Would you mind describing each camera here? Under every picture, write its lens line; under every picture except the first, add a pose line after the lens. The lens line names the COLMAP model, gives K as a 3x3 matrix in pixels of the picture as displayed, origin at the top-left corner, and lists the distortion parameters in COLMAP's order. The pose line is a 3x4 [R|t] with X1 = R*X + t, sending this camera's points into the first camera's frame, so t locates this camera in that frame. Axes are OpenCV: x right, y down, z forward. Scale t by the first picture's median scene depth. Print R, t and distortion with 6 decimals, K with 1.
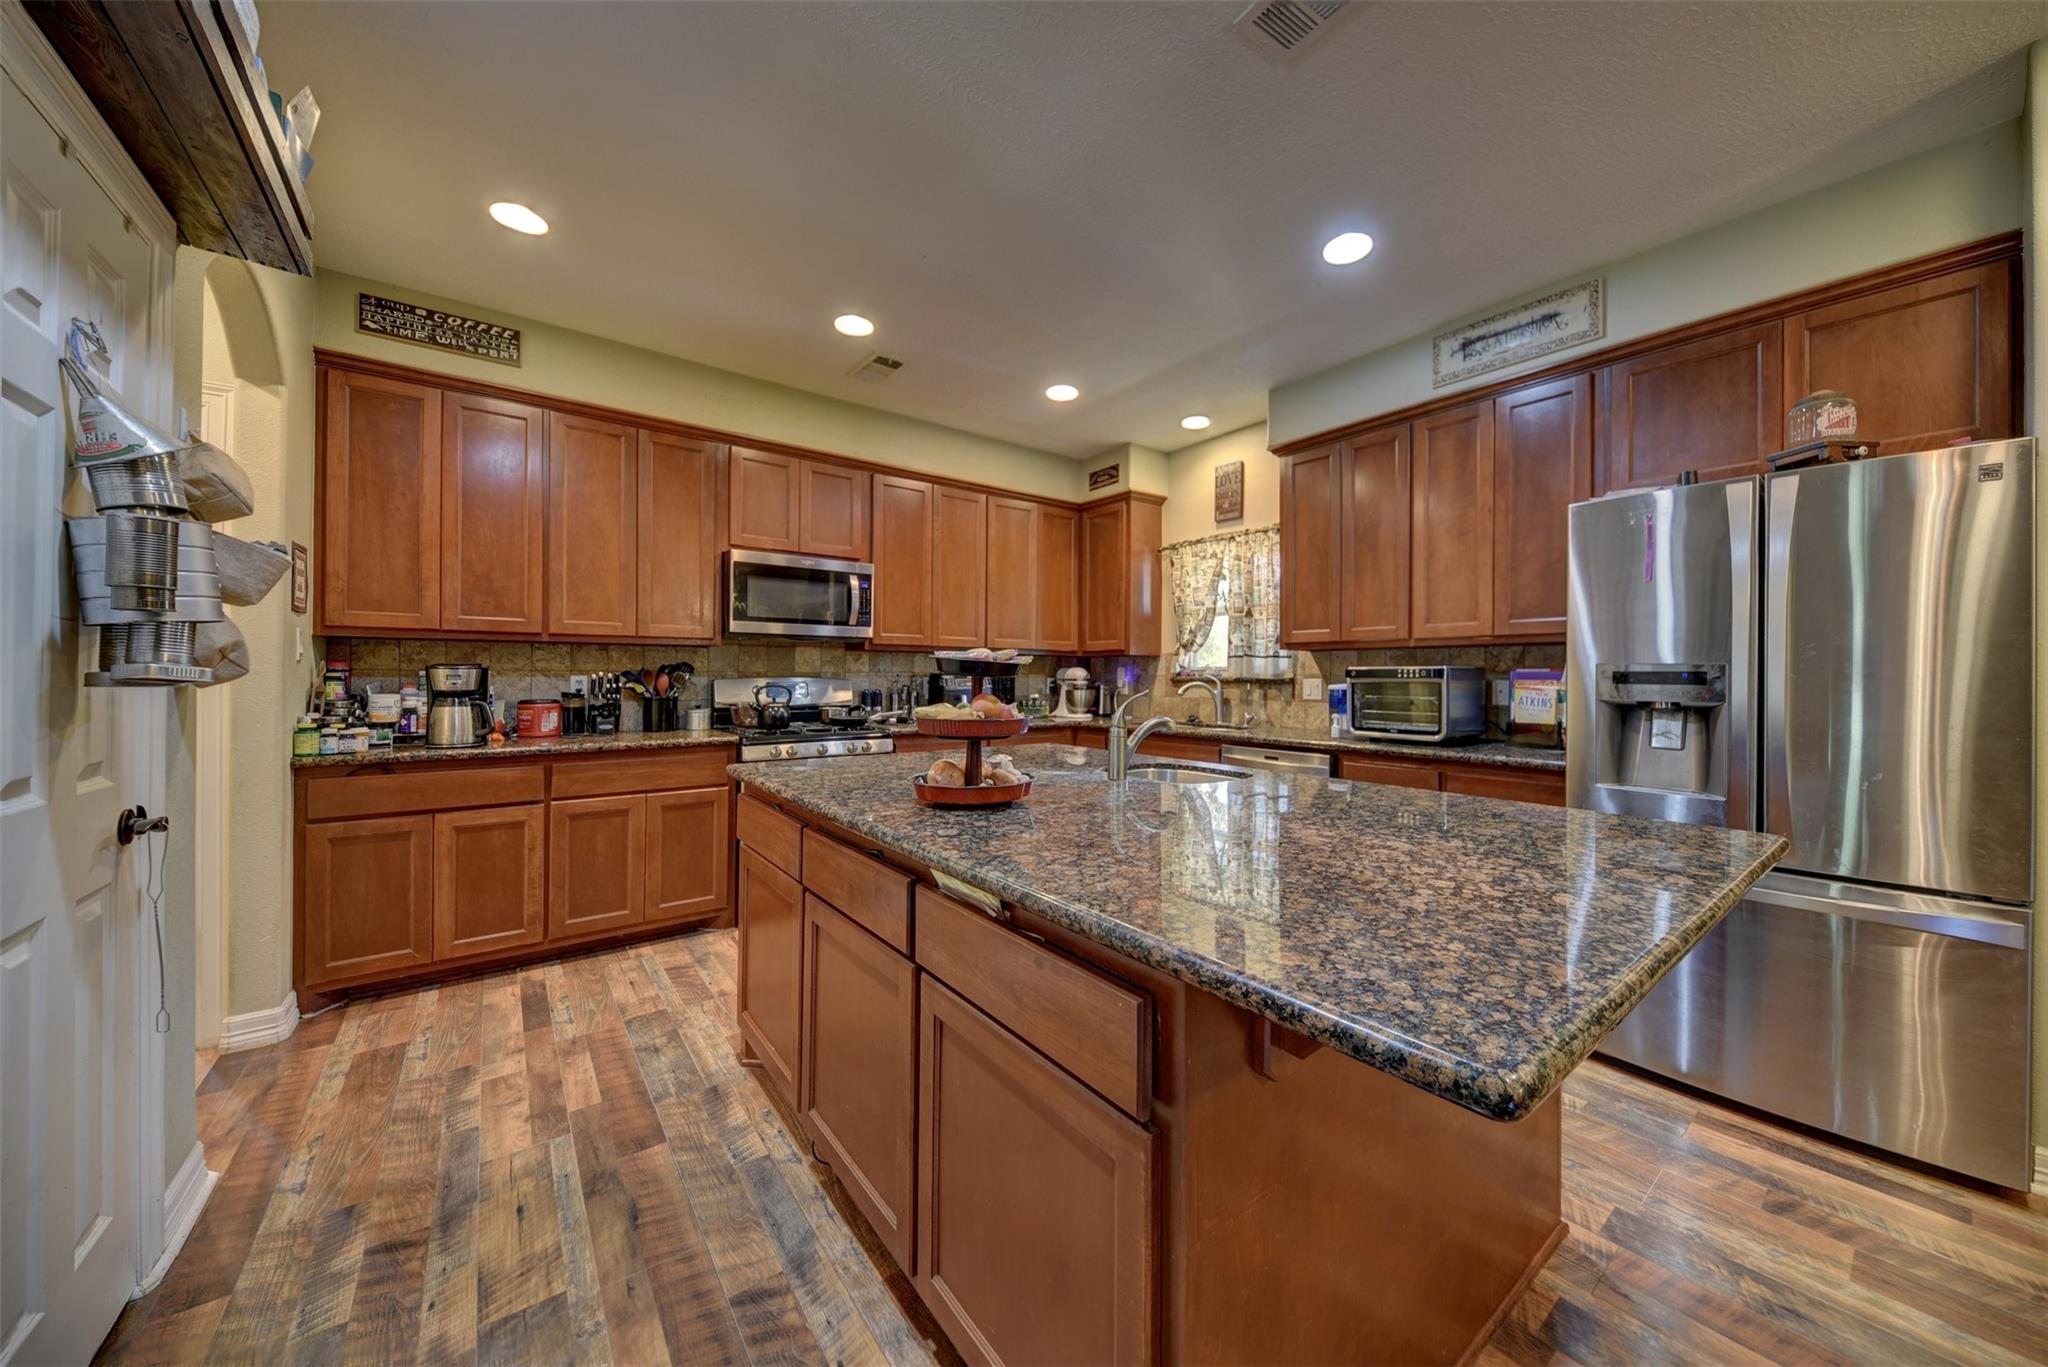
lens RADIAL K [[710.8, 0, 1045.2], [0, 710.8, 674.3], [0, 0, 1]] dist [0.002035, -0.001197]
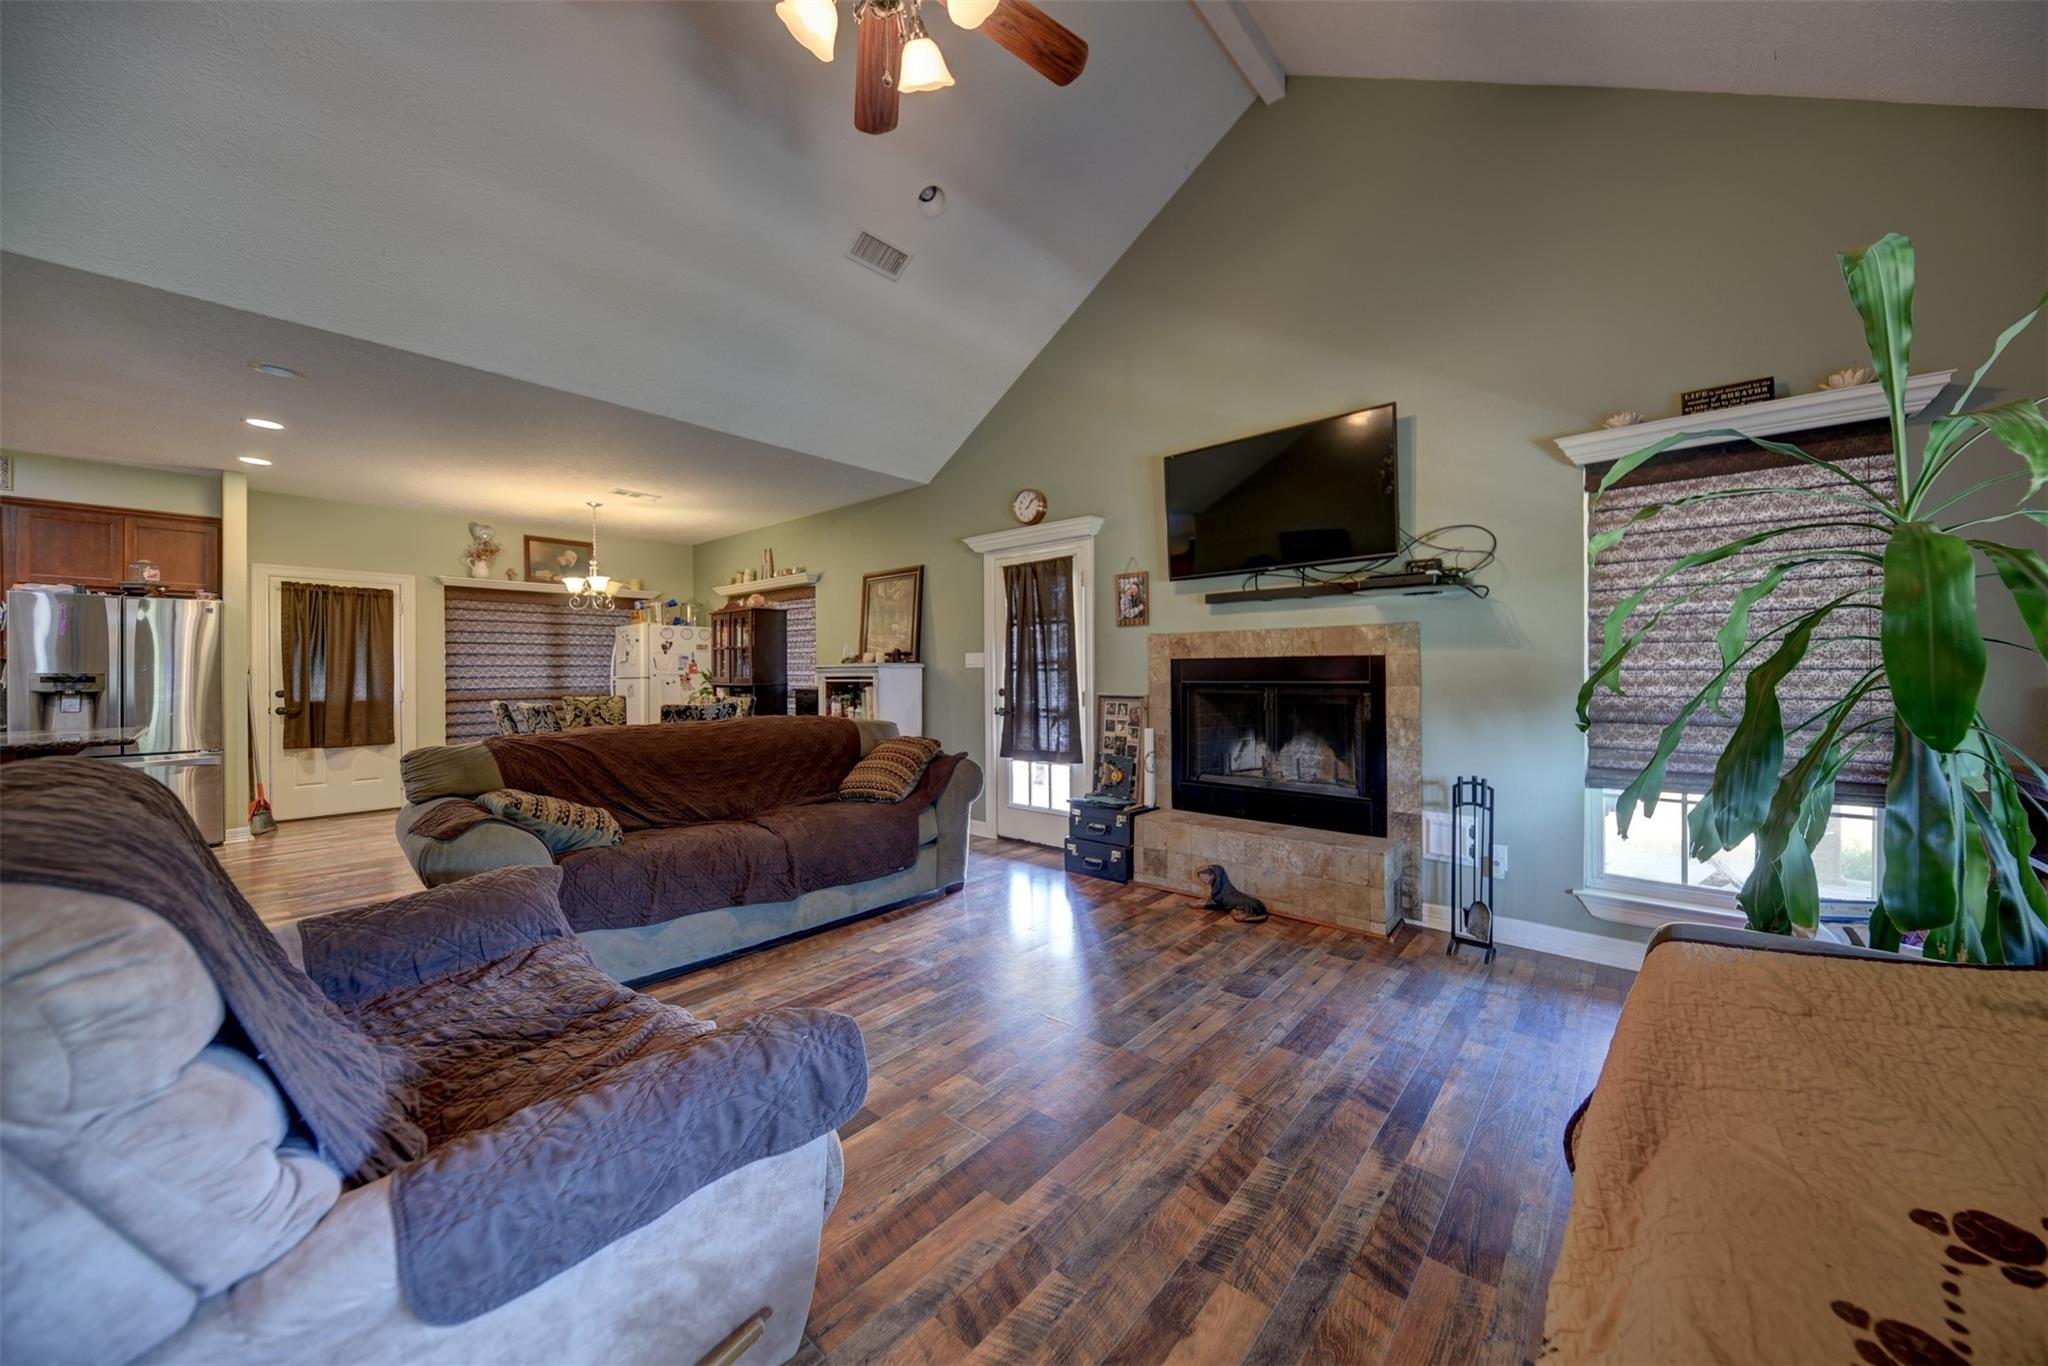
lens RADIAL K [[710.8, 0, 1062.6], [0, 710.8, 670.5], [0, 0, 1]] dist [0.002035, -0.001197]
pose [[-0.221616, -0.000626, 0.975134, -0.954711], [0.004320, 0.999989, 0.001624, -0.006785], [-0.975124, 0.004572, -0.221611, -0.734127]]
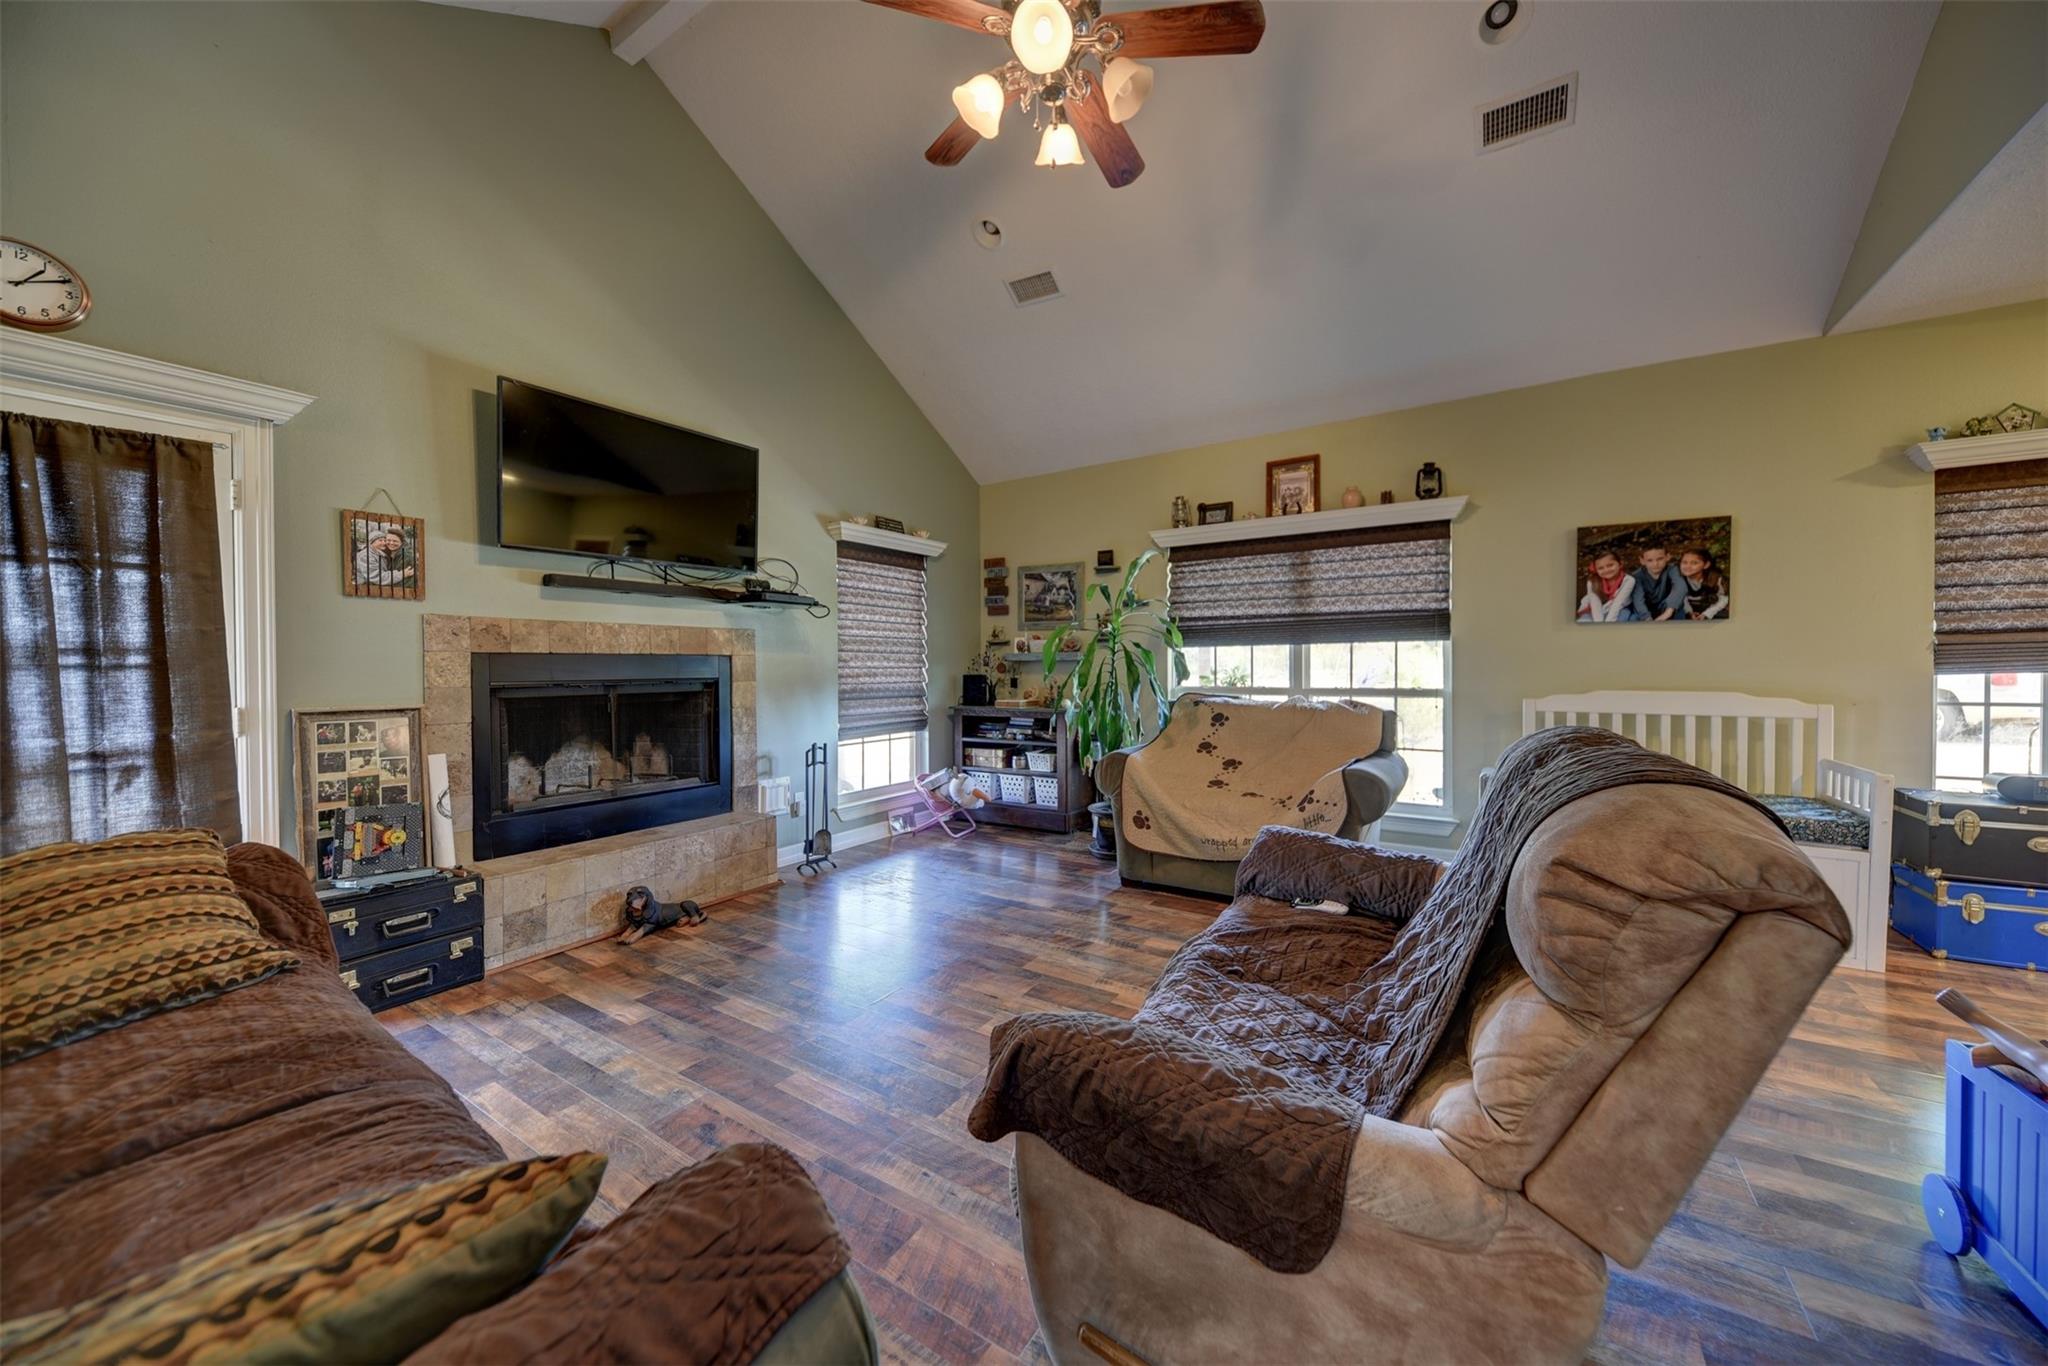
lens RADIAL K [[710.8, 0, 1048.4], [0, 710.8, 672.5], [0, 0, 1]] dist [0.002035, -0.001197]
pose [[-0.937670, 0.006788, -0.347460, -0.313586], [0.005069, 0.999970, 0.005853, -0.002023], [0.347489, 0.003727, -0.937676, -0.238981]]
